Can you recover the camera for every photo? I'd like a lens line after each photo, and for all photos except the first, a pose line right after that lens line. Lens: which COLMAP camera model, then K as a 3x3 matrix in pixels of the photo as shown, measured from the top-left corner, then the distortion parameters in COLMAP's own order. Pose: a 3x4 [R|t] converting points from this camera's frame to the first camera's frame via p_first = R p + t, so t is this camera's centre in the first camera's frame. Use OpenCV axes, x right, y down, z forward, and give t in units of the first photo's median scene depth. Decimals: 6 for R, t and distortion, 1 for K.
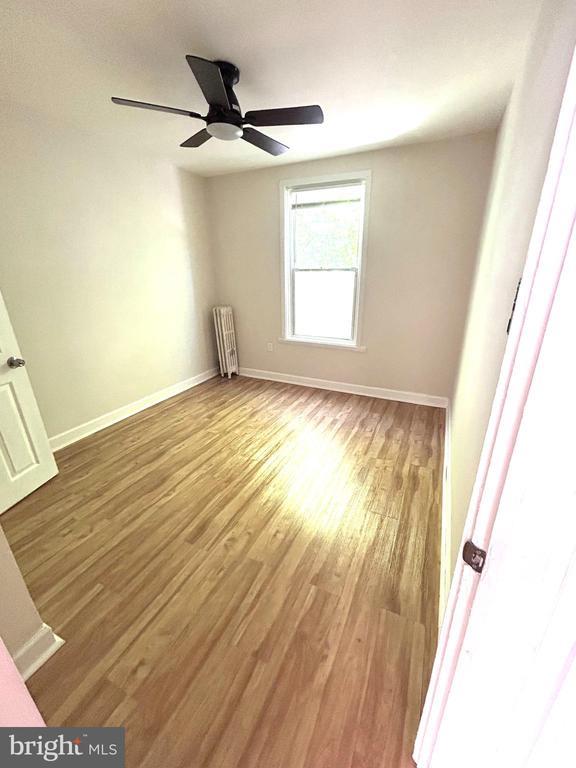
lens RADIAL K [[309.8, 0, 289.1], [0, 309.8, 383.6], [0, 0, 1]] dist [0.001641, -0.001048]
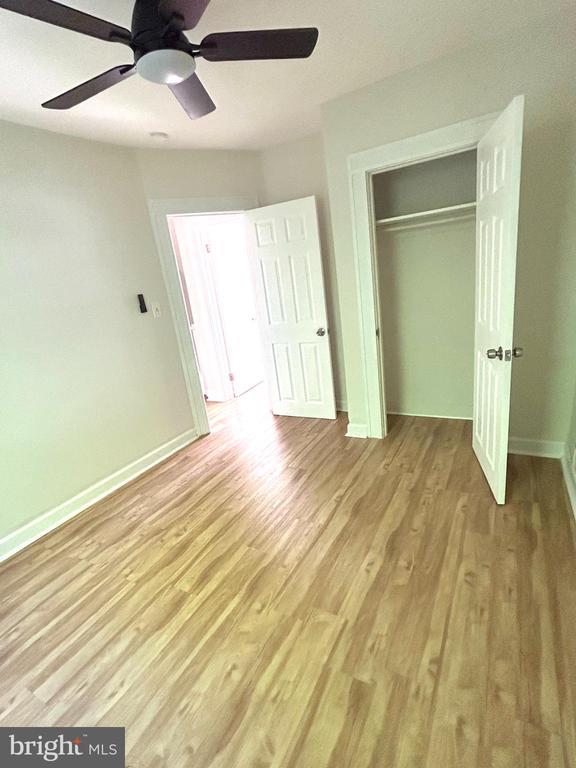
lens RADIAL K [[376.0, 0, 289.2], [0, 376.0, 383.0], [0, 0, 1]] dist [0.001804, 0.000357]
pose [[-0.988399, 0.108679, 0.106098, -0.319434], [0.150879, 0.782693, 0.603843, -0.519691], [-0.017417, 0.612846, -0.790010, 1.375481]]
